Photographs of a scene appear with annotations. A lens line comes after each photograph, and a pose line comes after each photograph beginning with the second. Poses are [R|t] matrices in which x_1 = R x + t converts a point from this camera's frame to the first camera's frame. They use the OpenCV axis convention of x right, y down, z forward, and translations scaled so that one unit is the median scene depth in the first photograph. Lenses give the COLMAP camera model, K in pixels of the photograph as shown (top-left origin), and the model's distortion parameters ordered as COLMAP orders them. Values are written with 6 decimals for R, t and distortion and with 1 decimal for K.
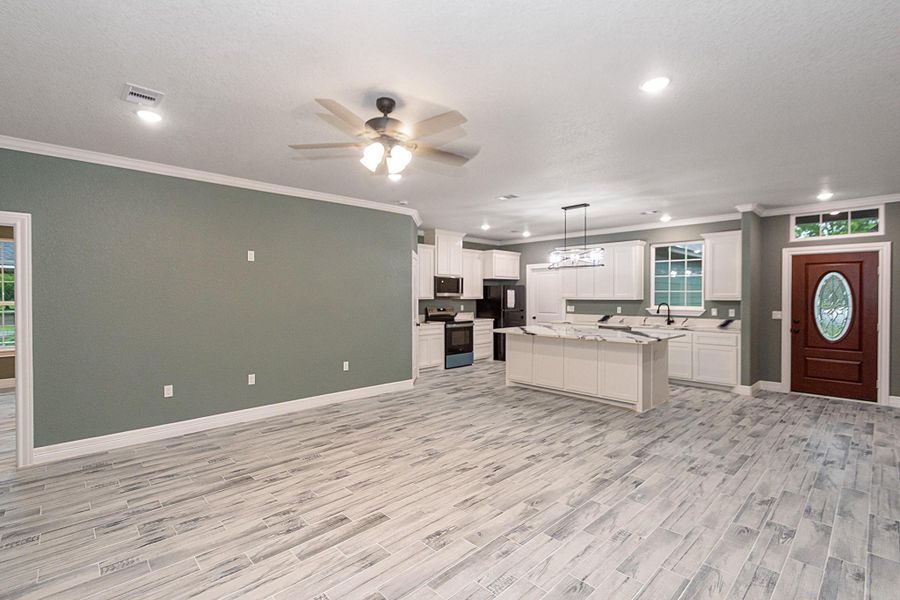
lens RADIAL K [[408.6, 0, 445.5], [0, 408.6, 295.2], [0, 0, 1]] dist [0.004613, -0.000098]
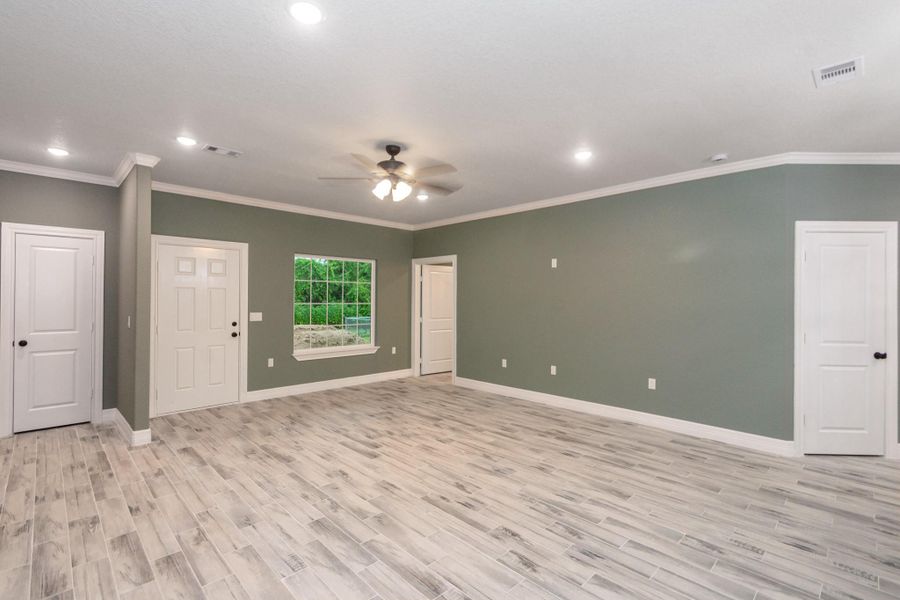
lens RADIAL K [[408.6, 0, 437.5], [0, 408.6, 302.6], [0, 0, 1]] dist [0.004613, -0.000098]
pose [[0.013536, 0.011490, -0.999842, 0.795948], [-0.008049, 0.999903, 0.011382, 0.006902], [0.999876, 0.007893, 0.013628, 0.782601]]
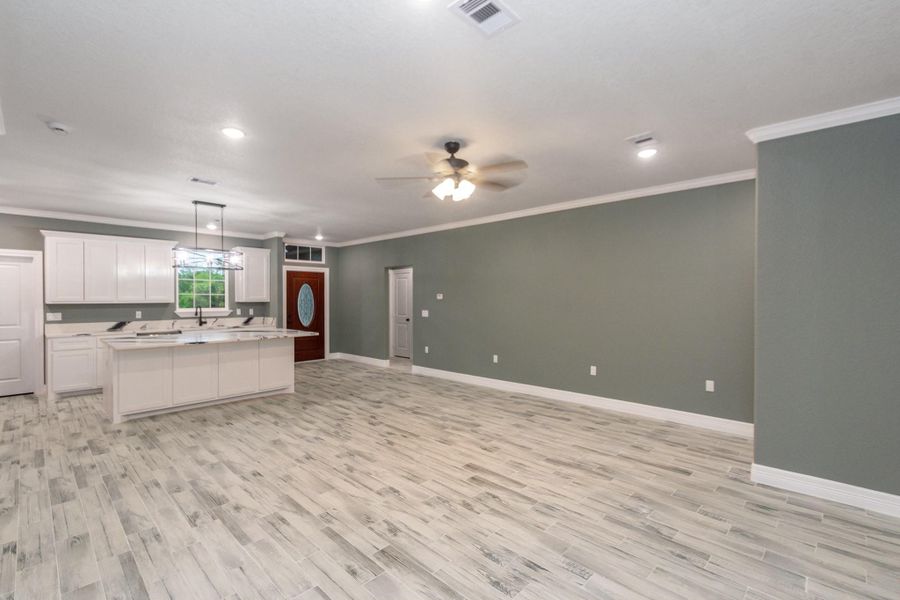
lens RADIAL K [[408.6, 0, 445.8], [0, 408.6, 296.4], [0, 0, 1]] dist [0.004613, -0.000098]
pose [[-0.039298, 0.004914, 0.999215, -0.972532], [0.000151, 0.999988, -0.004912, 0.002213], [-0.999228, -0.000042, -0.039298, 0.742112]]
